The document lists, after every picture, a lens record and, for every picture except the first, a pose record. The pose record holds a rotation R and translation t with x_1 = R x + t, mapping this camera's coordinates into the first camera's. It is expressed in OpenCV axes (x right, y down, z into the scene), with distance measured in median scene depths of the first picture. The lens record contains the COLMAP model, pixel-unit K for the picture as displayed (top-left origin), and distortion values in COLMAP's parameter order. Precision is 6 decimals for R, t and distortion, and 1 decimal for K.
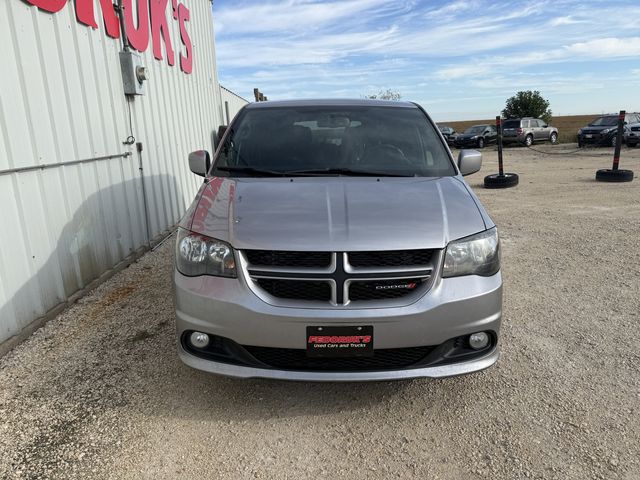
lens RADIAL K [[443.7, 0, 320.0], [0, 443.7, 240.0], [0, 0, 1]] dist [0.067073, -0.079934]
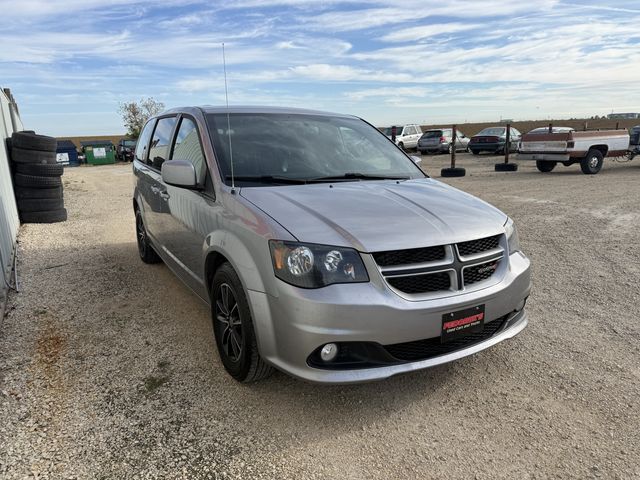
lens RADIAL K [[443.7, 0, 320.0], [0, 443.7, 240.0], [0, 0, 1]] dist [0.067073, -0.079934]
pose [[0.863115, -0.100076, 0.494992, -0.770071], [0.110962, 0.993797, 0.007439, -0.028366], [-0.492666, 0.048504, 0.868866, 0.174602]]
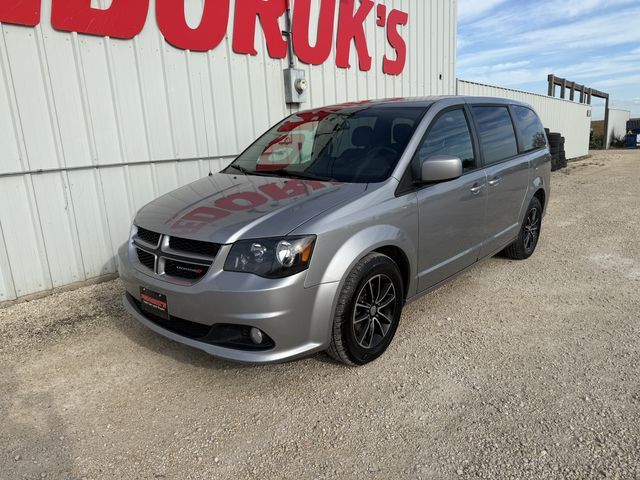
lens RADIAL K [[443.7, 0, 320.0], [0, 443.7, 240.0], [0, 0, 1]] dist [0.067073, -0.079934]
pose [[0.760436, 0.143667, -0.633322, 1.162553], [-0.132259, 0.989045, 0.065557, -0.098041], [0.635803, 0.033911, 0.771106, 0.274646]]
